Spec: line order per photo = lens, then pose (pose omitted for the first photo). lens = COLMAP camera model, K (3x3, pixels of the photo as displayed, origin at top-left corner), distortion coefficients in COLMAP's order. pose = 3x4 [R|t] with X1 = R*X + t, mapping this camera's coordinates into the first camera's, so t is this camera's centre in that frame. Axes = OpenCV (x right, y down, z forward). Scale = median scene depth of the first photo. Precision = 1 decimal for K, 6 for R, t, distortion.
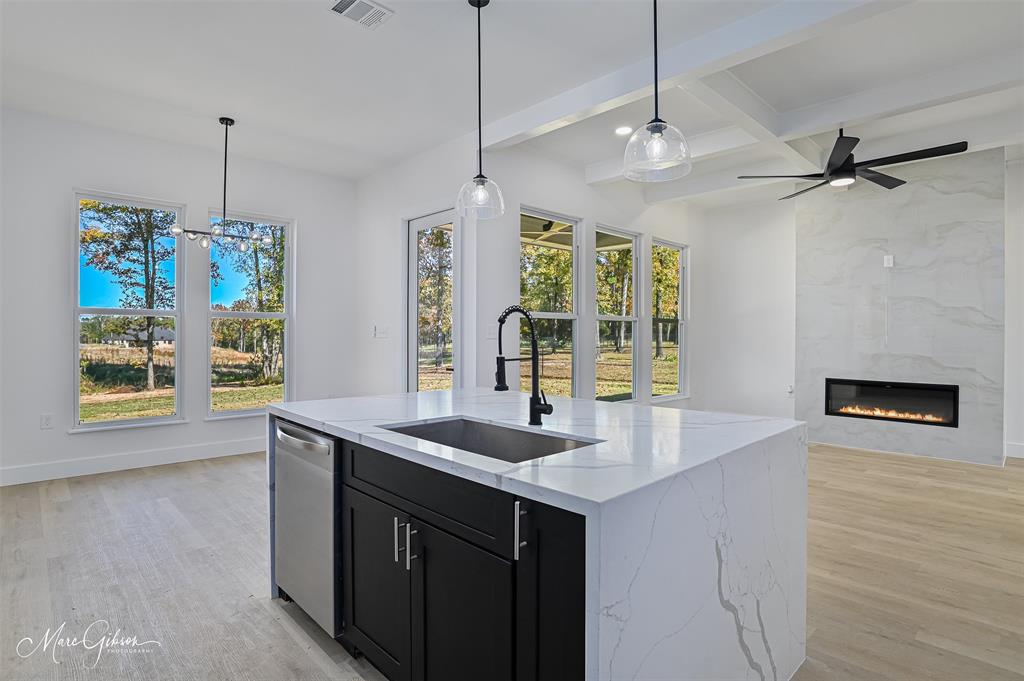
lens RADIAL K [[533.2, 0, 514.5], [0, 533.2, 343.9], [0, 0, 1]] dist [-0.050211, 0.005331]
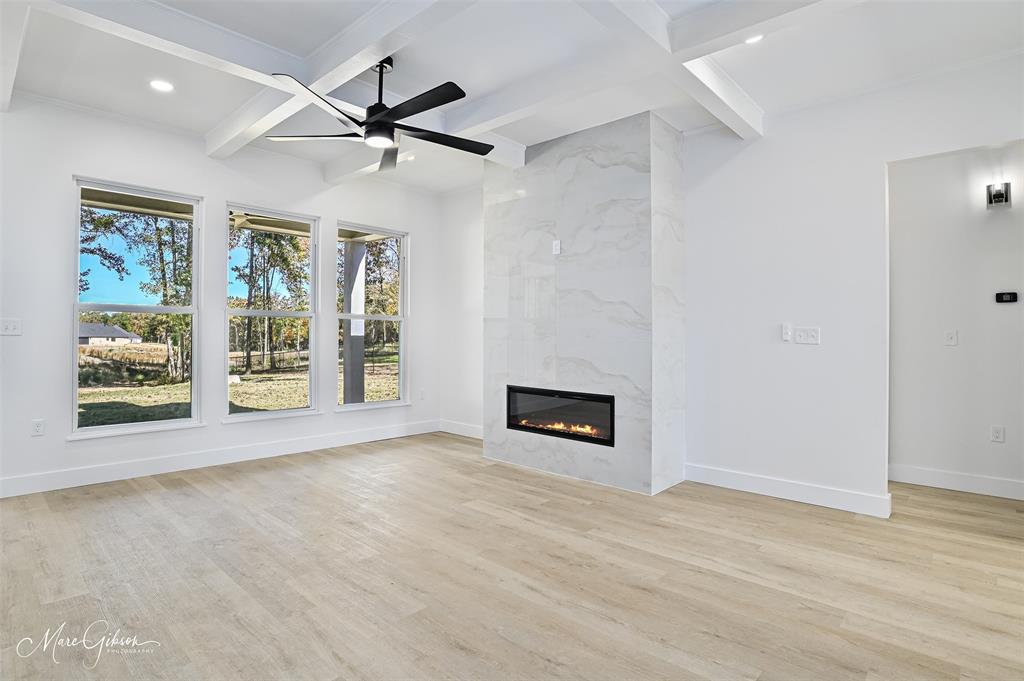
lens RADIAL K [[533.2, 0, 522.9], [0, 533.2, 325.9], [0, 0, 1]] dist [-0.050211, 0.005331]
pose [[0.997442, 0.008660, 0.070949, 0.631766], [-0.006321, 0.999431, -0.033123, -0.002705], [-0.071195, 0.032590, 0.996930, 0.147172]]
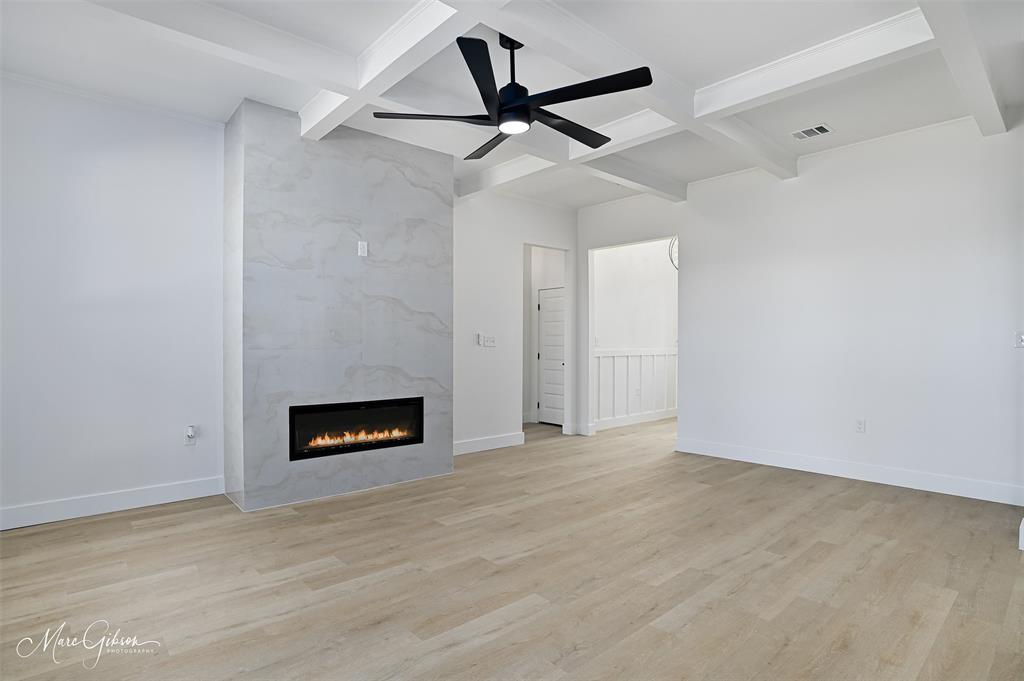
lens RADIAL K [[533.2, 0, 488.8], [0, 533.2, 345.1], [0, 0, 1]] dist [-0.050211, 0.005331]
pose [[0.053192, -0.009166, 0.998542, -0.080204], [0.016243, 0.999834, 0.008313, -0.017336], [-0.998452, 0.015777, 0.053332, 0.801682]]
